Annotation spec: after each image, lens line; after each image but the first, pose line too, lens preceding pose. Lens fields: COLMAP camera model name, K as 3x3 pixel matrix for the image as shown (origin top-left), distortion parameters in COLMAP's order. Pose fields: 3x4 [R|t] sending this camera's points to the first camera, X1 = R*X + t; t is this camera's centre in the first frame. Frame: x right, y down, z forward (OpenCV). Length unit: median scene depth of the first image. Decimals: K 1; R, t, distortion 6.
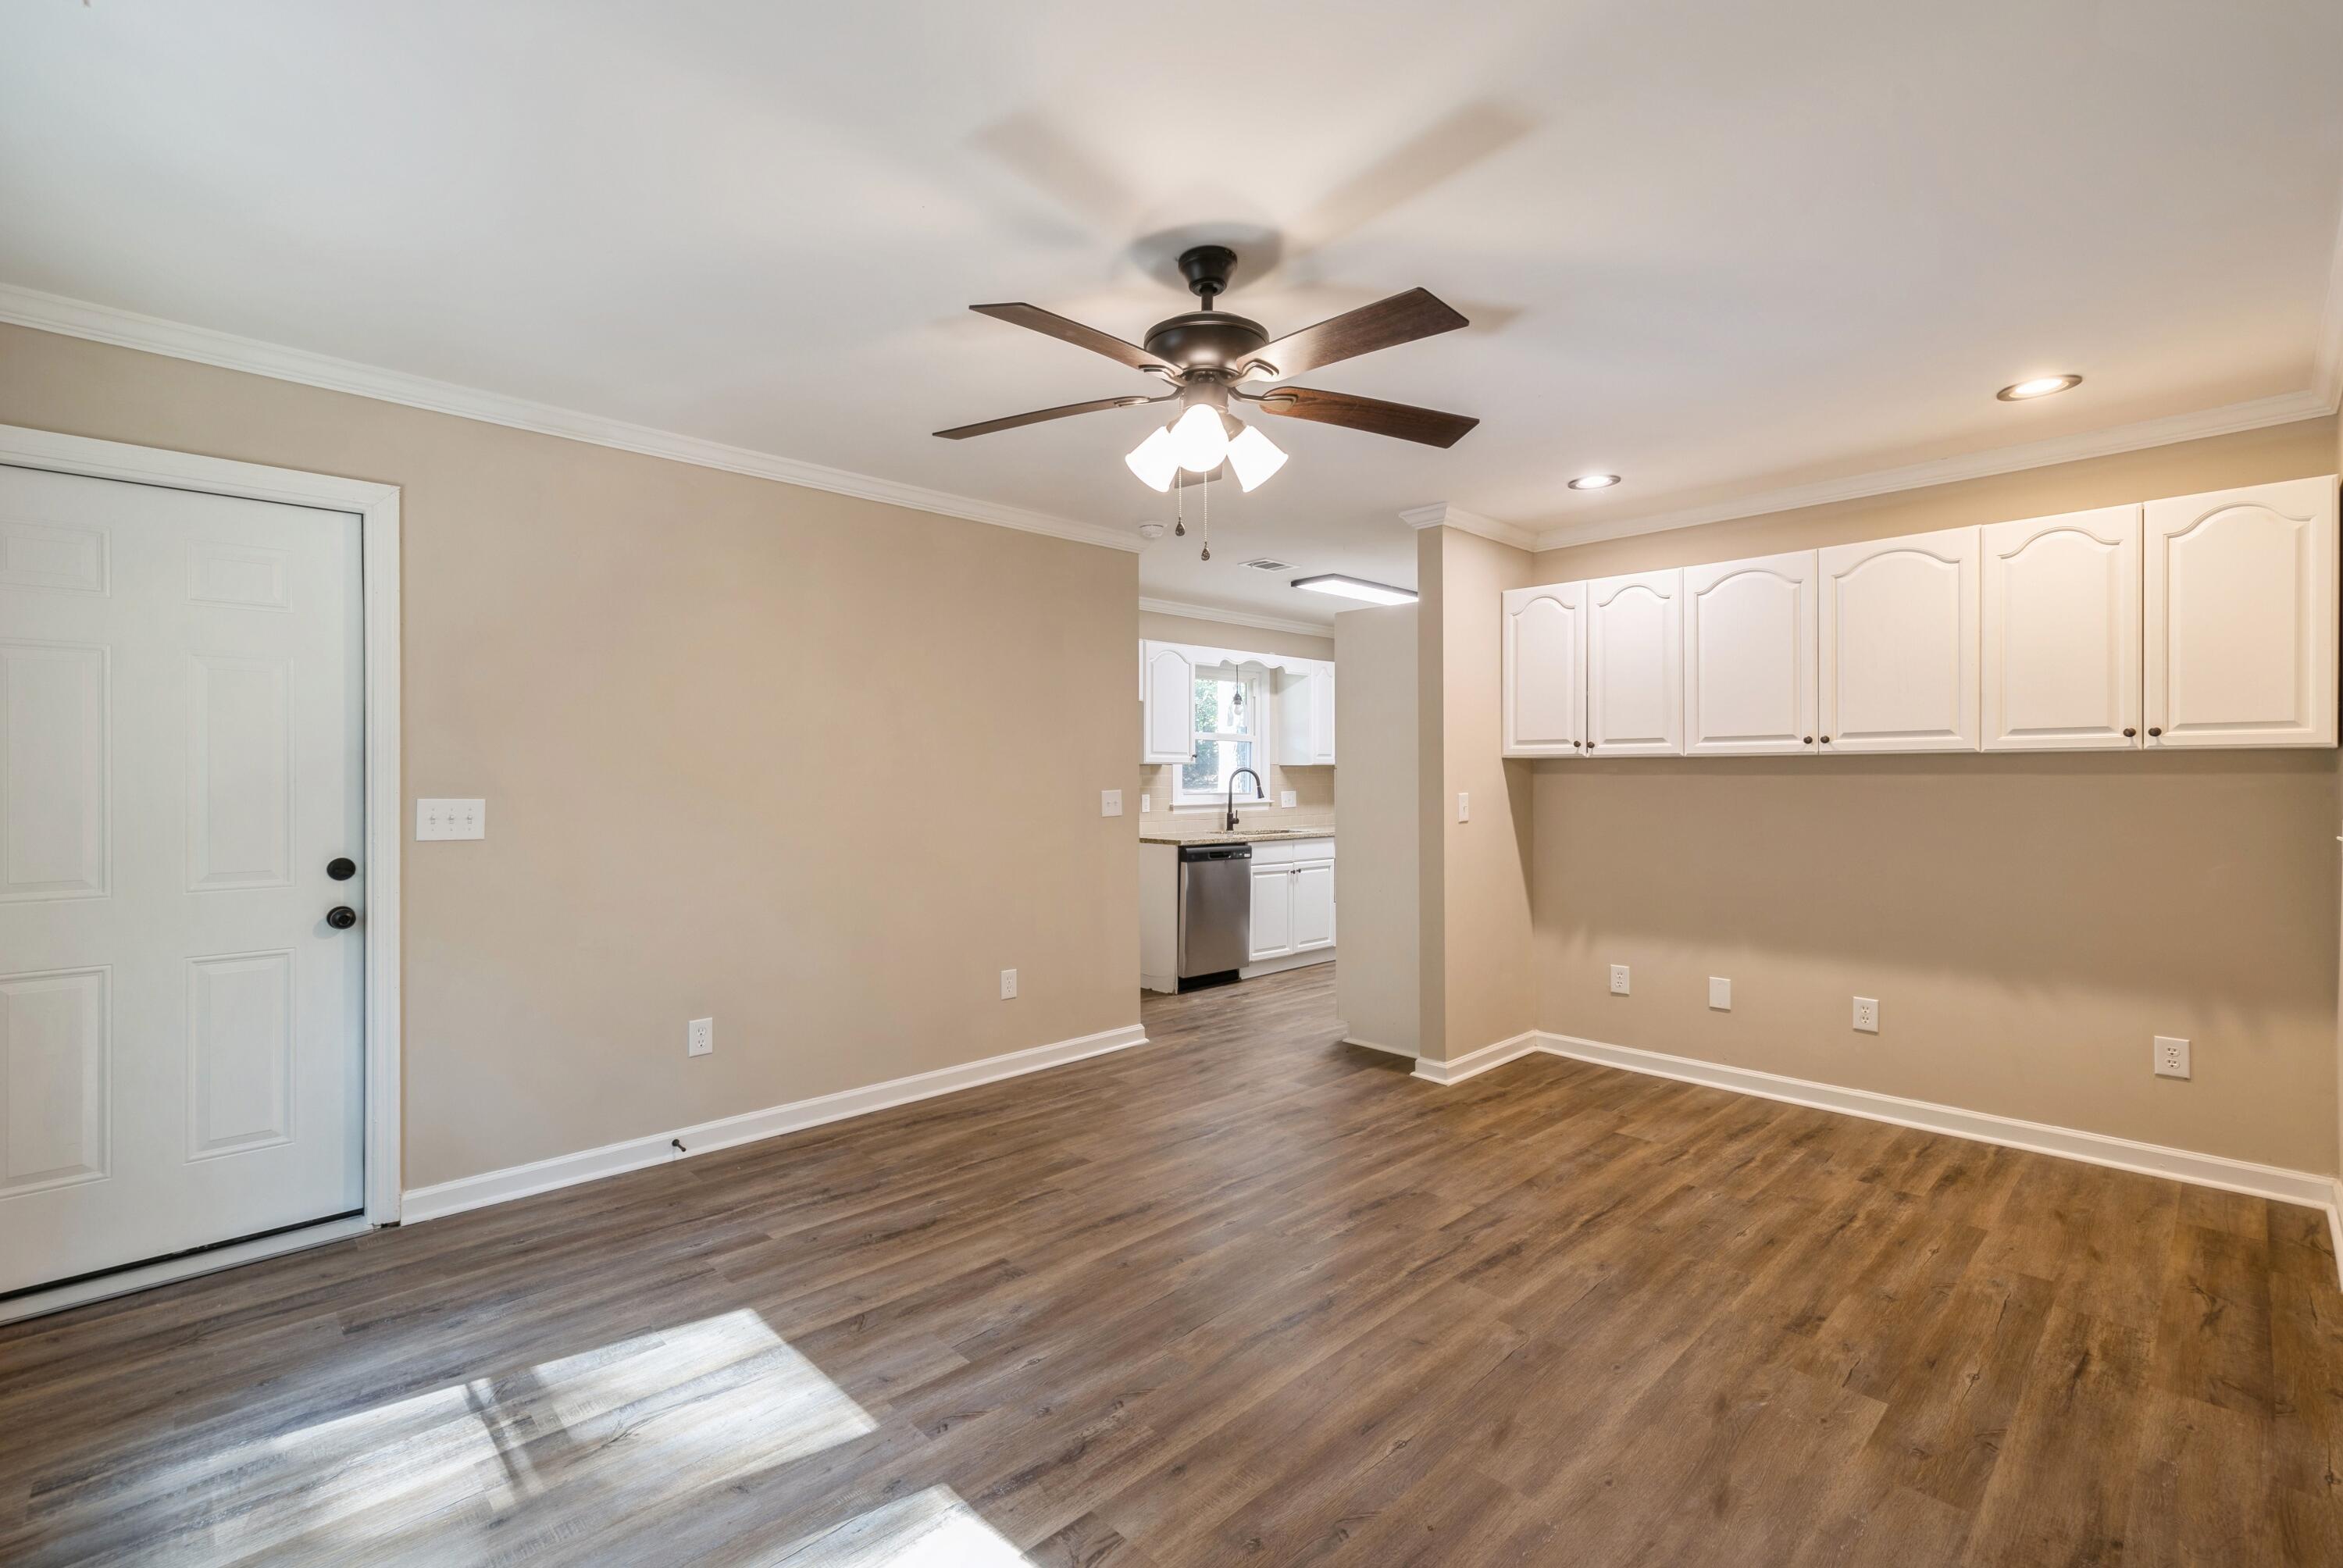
lens RADIAL K [[1030.3, 0, 1170.3], [0, 1030.3, 771.8], [0, 0, 1]] dist [0.007901, 0.000340]
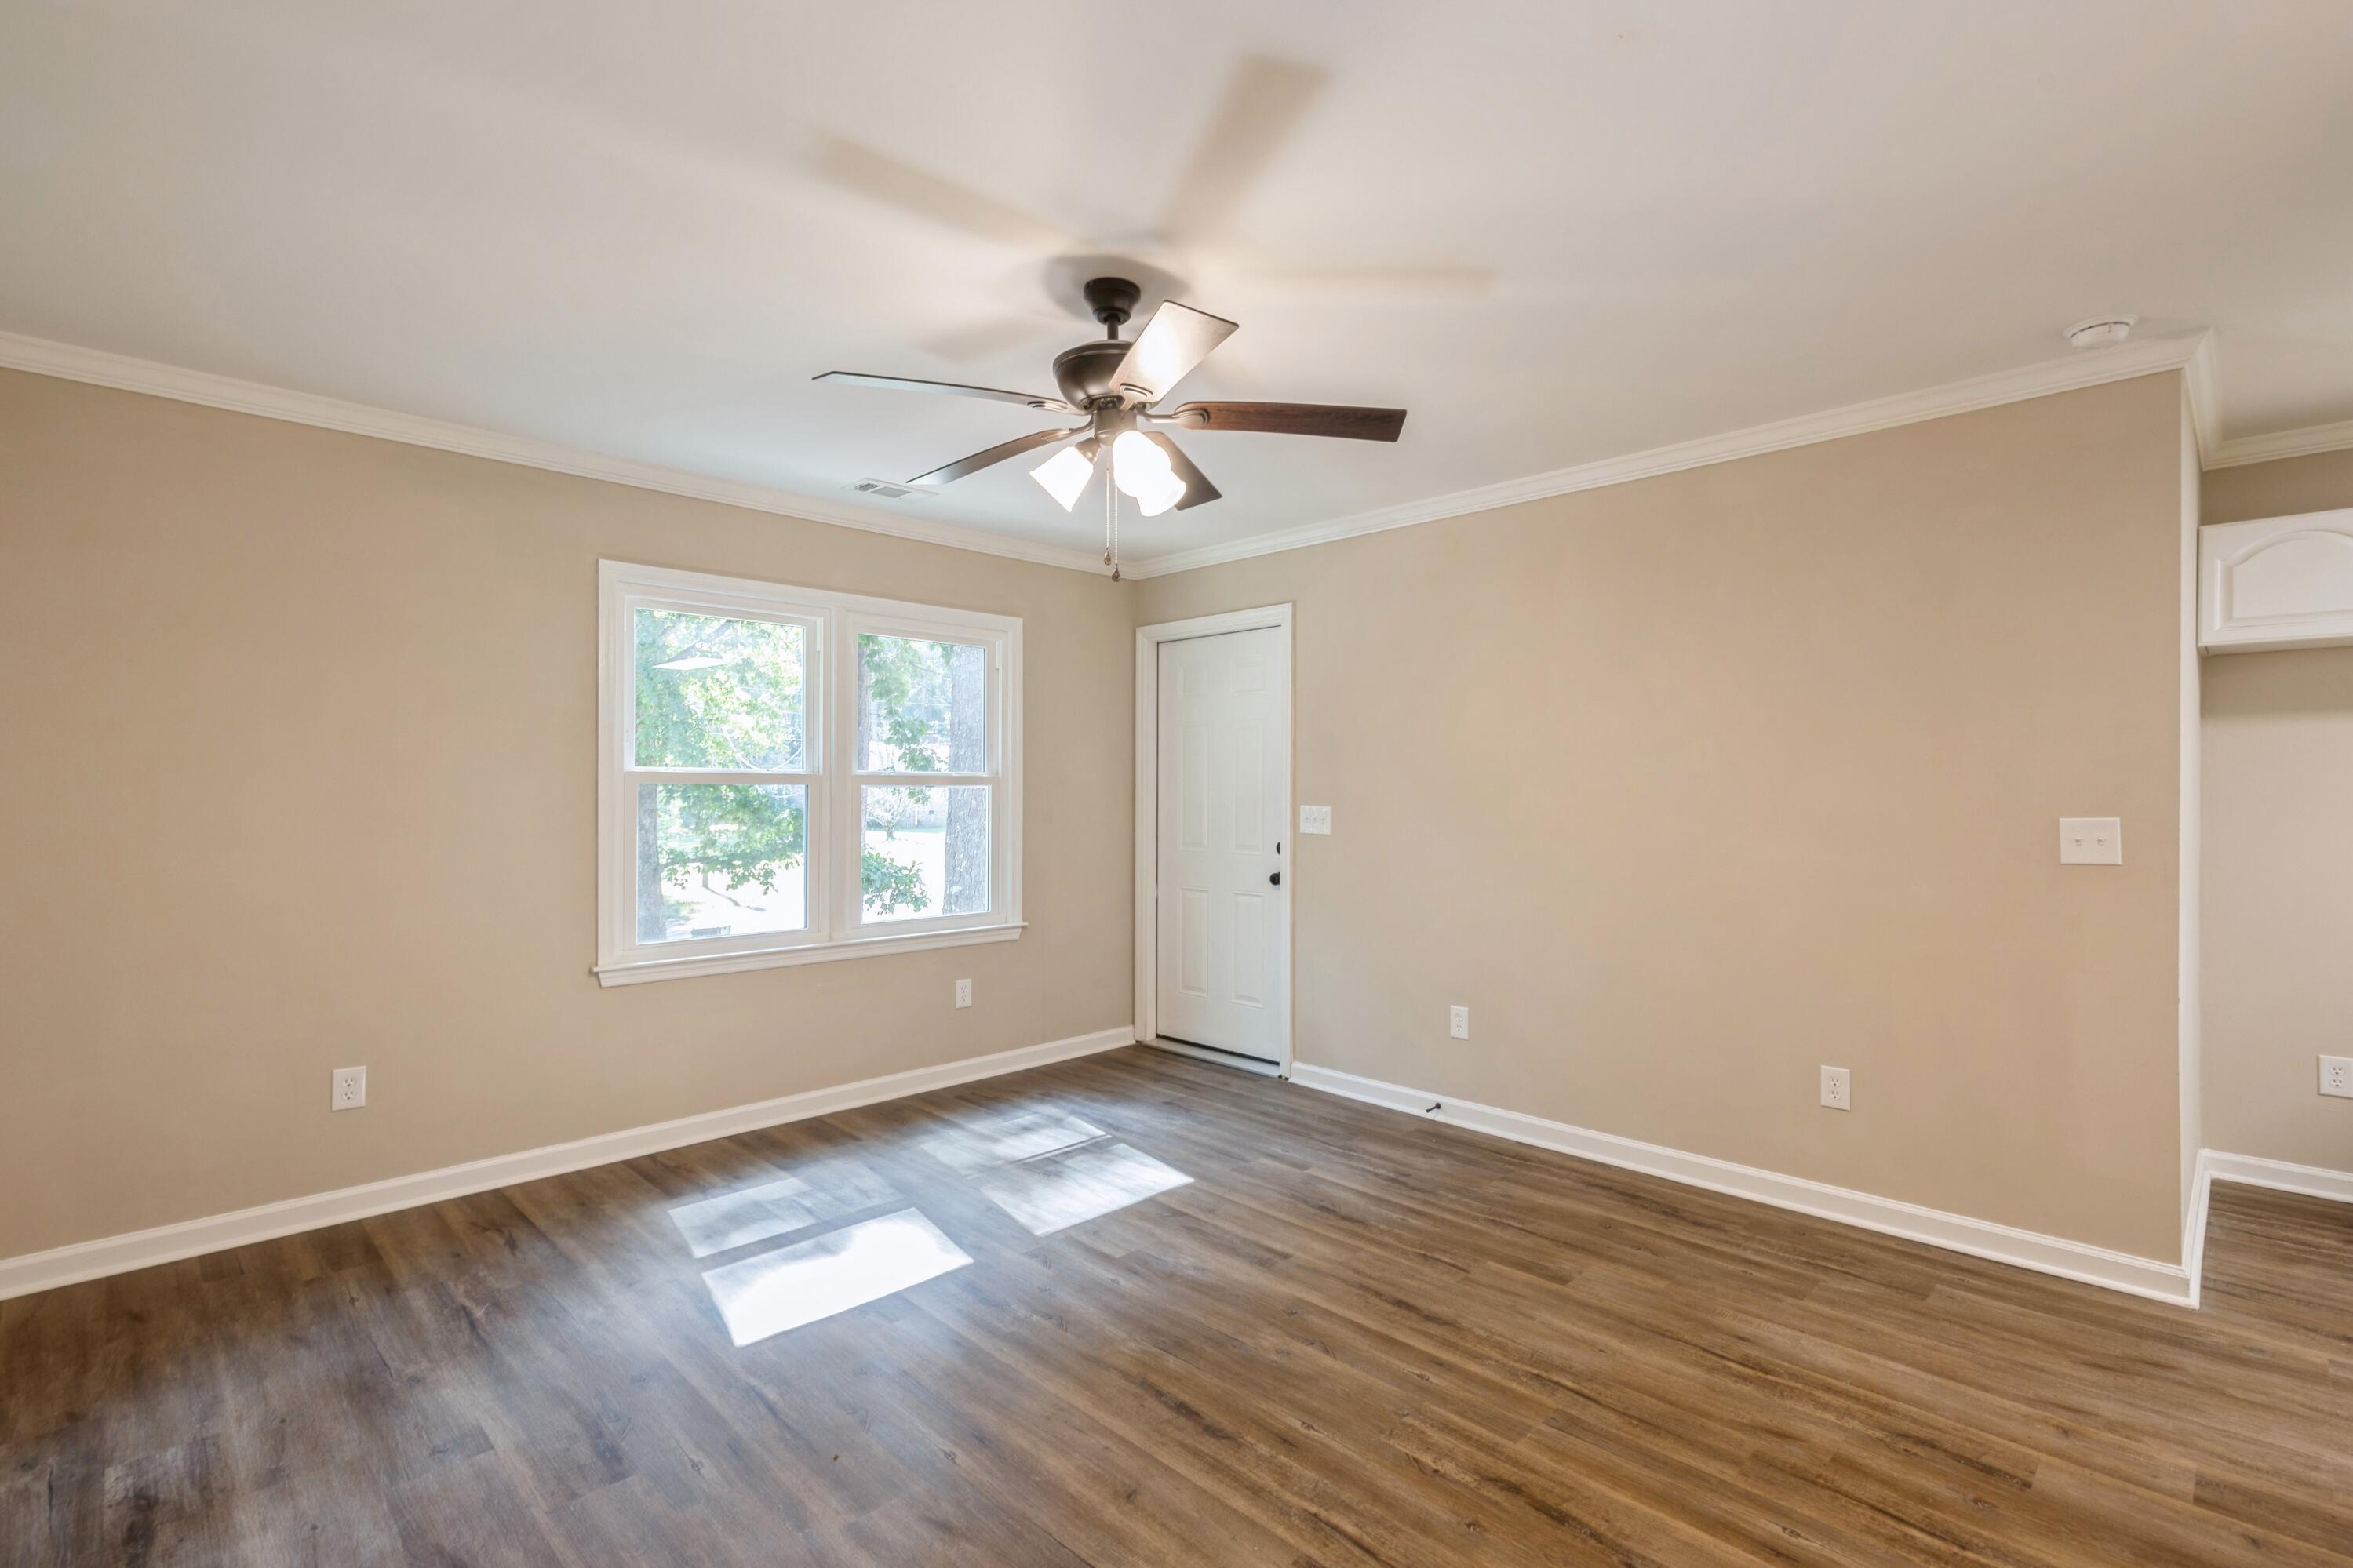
lens RADIAL K [[1072.5, 0, 1176.5], [0, 1072.5, 784.0], [0, 0, 1]] dist [-0.002081, 0.000000]
pose [[0.013663, -0.003839, -0.999899, 0.851540], [0.001862, 0.999991, -0.003814, 0.000623], [0.999905, -0.001810, 0.013670, 0.808567]]
